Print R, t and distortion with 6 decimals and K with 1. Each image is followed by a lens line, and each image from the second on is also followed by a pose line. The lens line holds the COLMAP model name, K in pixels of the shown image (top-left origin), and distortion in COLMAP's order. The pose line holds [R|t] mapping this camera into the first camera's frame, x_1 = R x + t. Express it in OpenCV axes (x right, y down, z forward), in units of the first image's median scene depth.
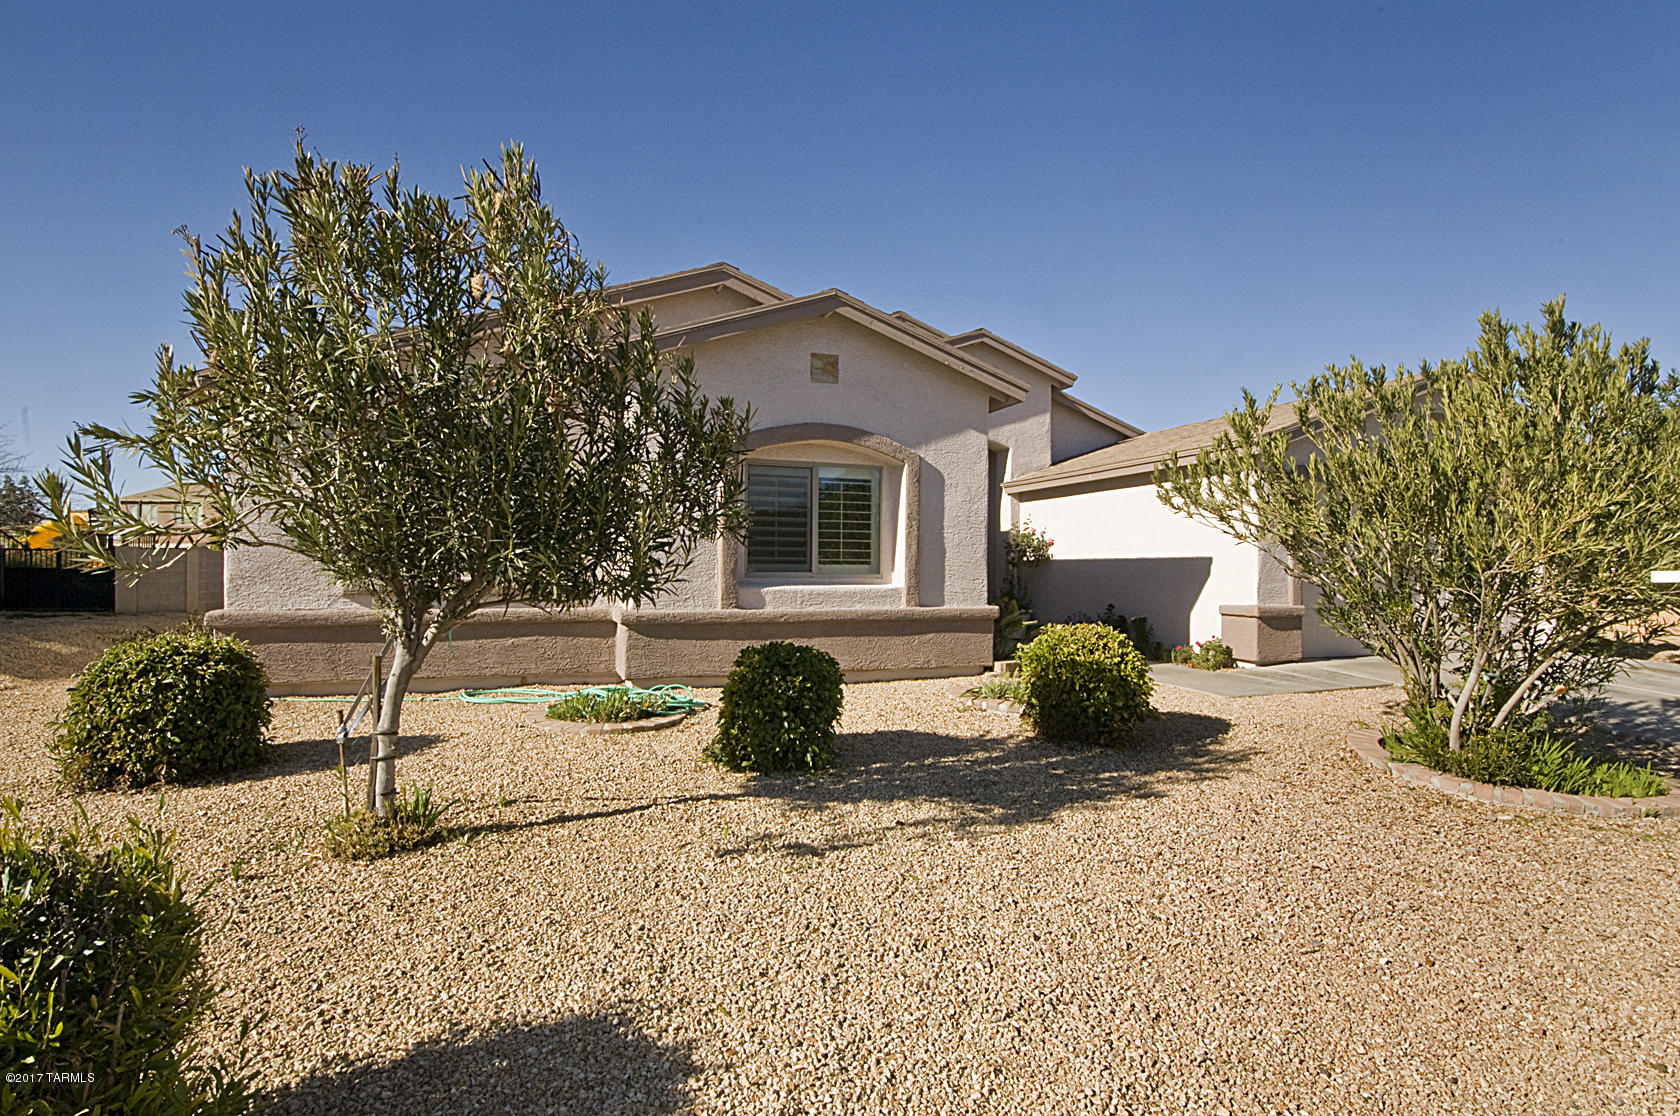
lens RADIAL K [[767.0, 0, 833.2], [0, 767.0, 572.6], [0, 0, 1]] dist [-0.016715, -0.005508]
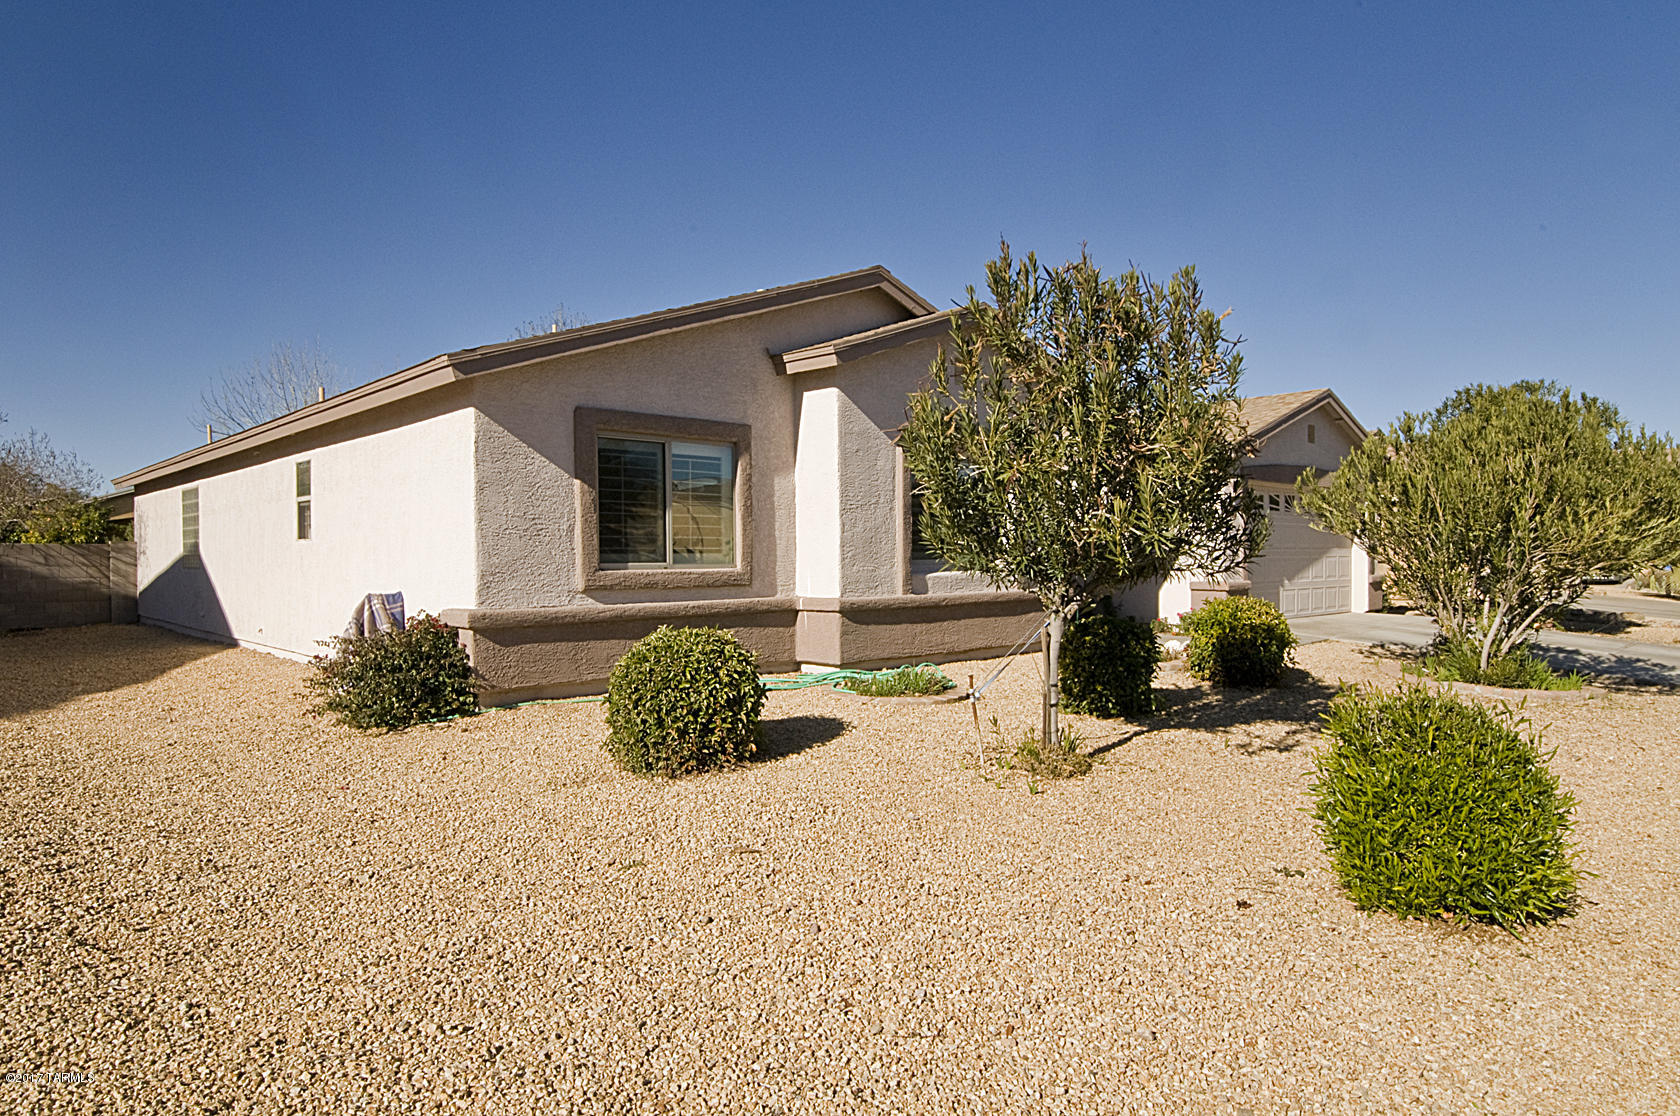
lens RADIAL K [[952.5, 0, 806.6], [0, 952.5, 556.6], [0, 0, 1]] dist [0.001951, -0.007091]
pose [[0.929630, -0.013516, 0.368246, -0.794689], [0.015692, 0.999873, -0.002916, -0.004383], [-0.368159, 0.008489, 0.929724, -0.193379]]
